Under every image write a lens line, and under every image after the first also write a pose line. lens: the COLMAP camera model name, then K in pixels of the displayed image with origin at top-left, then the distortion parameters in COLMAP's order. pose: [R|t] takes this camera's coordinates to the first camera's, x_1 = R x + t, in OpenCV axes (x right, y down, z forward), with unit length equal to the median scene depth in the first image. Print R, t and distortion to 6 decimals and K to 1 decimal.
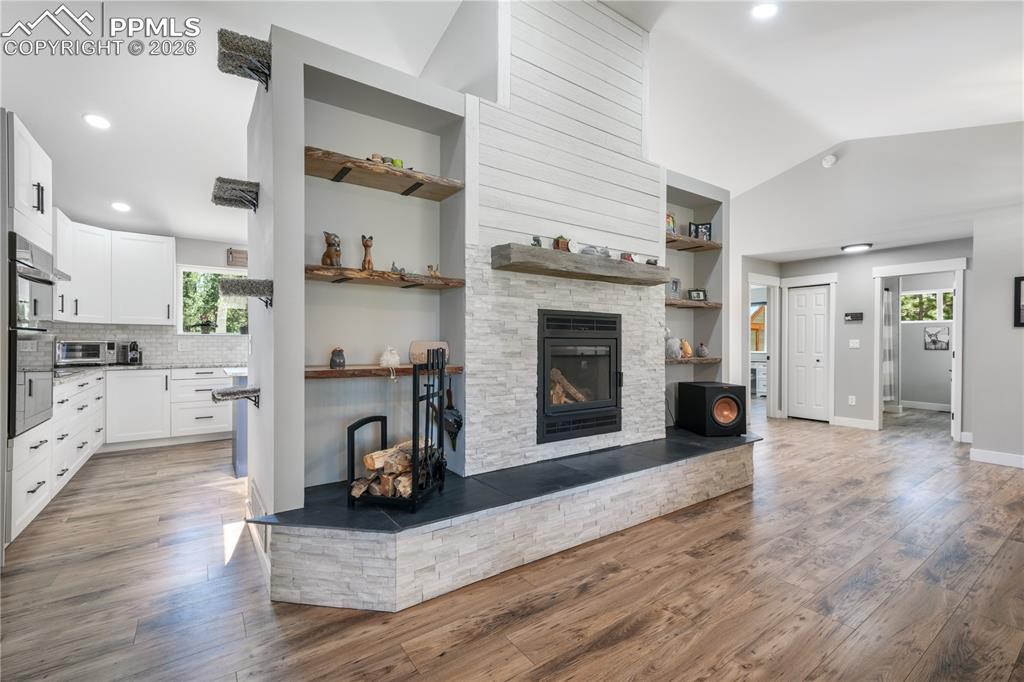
lens RADIAL K [[438.9, 0, 509.7], [0, 438.9, 343.7], [0, 0, 1]] dist [0.002080, 0.001441]
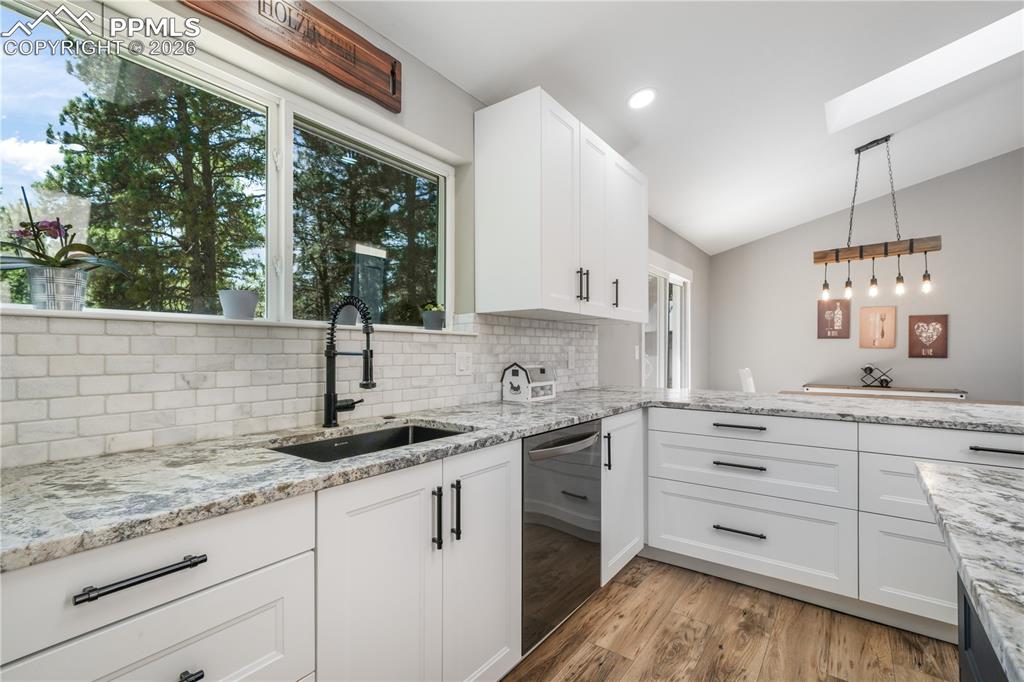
lens RADIAL K [[463.7, 0, 509.3], [0, 463.7, 353.9], [0, 0, 1]] dist [0.009905, 0.001653]
pose [[0.950308, -0.003074, 0.311296, -1.128050], [0.002807, 0.999995, 0.001307, -0.005229], [-0.311298, -0.000369, 0.950312, 1.474252]]
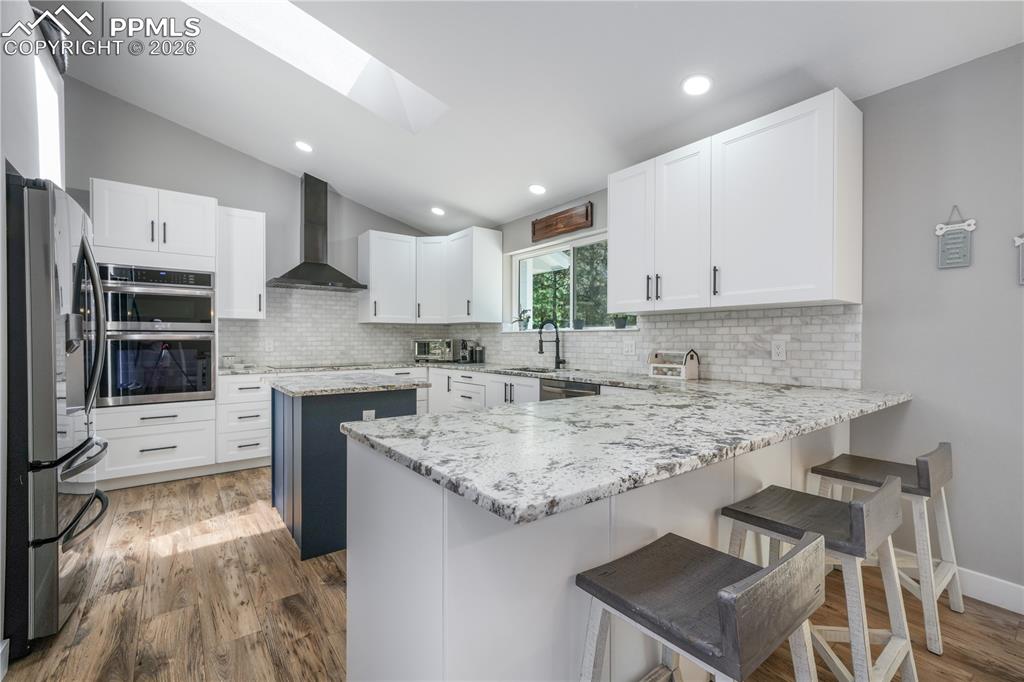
lens RADIAL K [[438.9, 0, 506.6], [0, 438.9, 345.9], [0, 0, 1]] dist [0.002080, 0.001441]
pose [[0.034597, 0.009952, -0.999352, 0.273835], [-0.005947, 0.999935, 0.009752, -0.003339], [0.999384, 0.005606, 0.034653, 1.870987]]
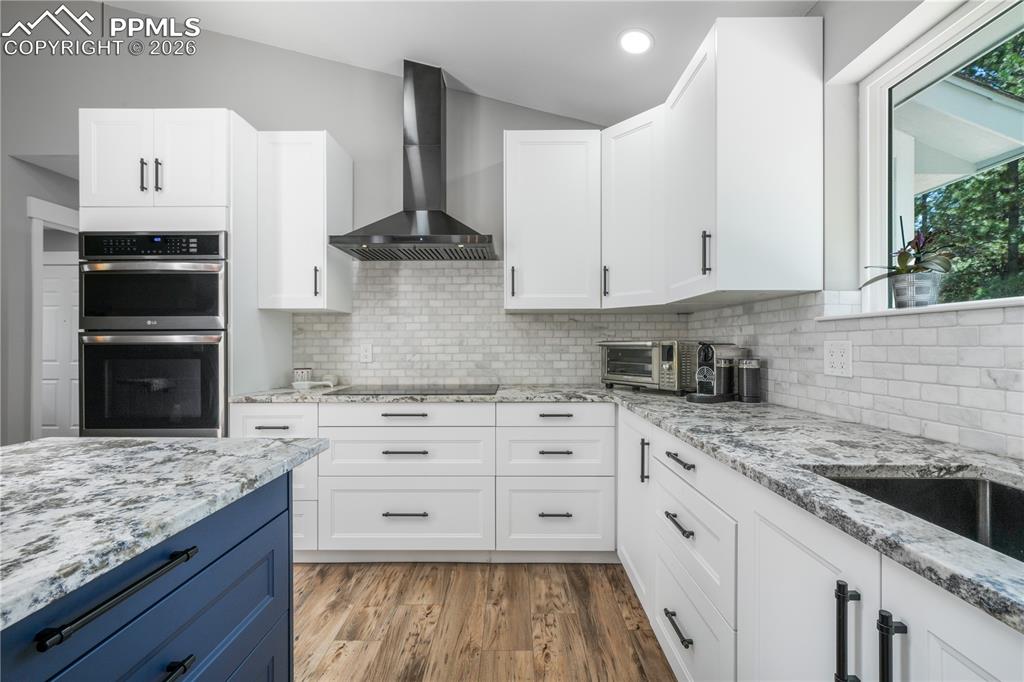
lens RADIAL K [[417.2, 0, 511.1], [0, 417.2, 344.1], [0, 0, 1]] dist [-0.004044, 0.000293]
pose [[-0.582560, -0.003946, -0.812778, -0.771145], [-0.005325, 0.999985, -0.001038, -0.004271], [0.812770, 0.003723, -0.582572, 1.898689]]
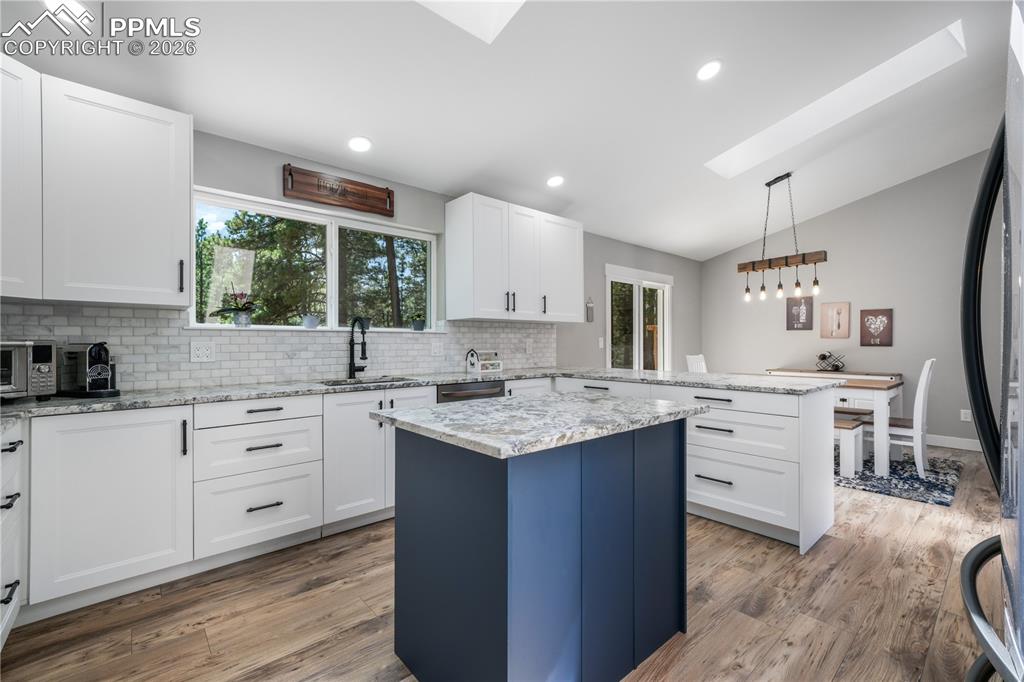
lens RADIAL K [[438.9, 0, 511.9], [0, 438.9, 342.9], [0, 0, 1]] dist [0.002080, 0.001441]
pose [[0.994738, -0.005622, 0.102300, -0.864360], [0.006026, 0.999975, -0.003643, -0.000857], [-0.102277, 0.004241, 0.994747, 0.921266]]
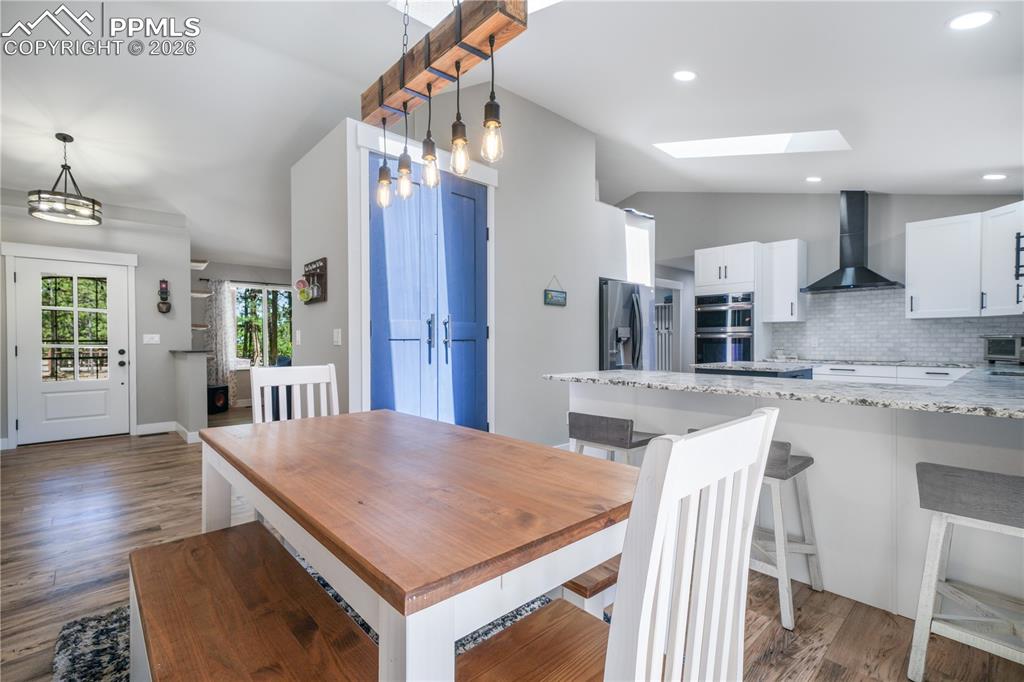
lens RADIAL K [[463.7, 0, 512.8], [0, 463.7, 343.6], [0, 0, 1]] dist [0.009905, 0.001653]
pose [[-0.991110, -0.001451, -0.133038, 0.251027], [-0.002970, 0.999933, 0.011220, 0.003858], [0.133012, 0.011516, -0.991047, 2.942300]]
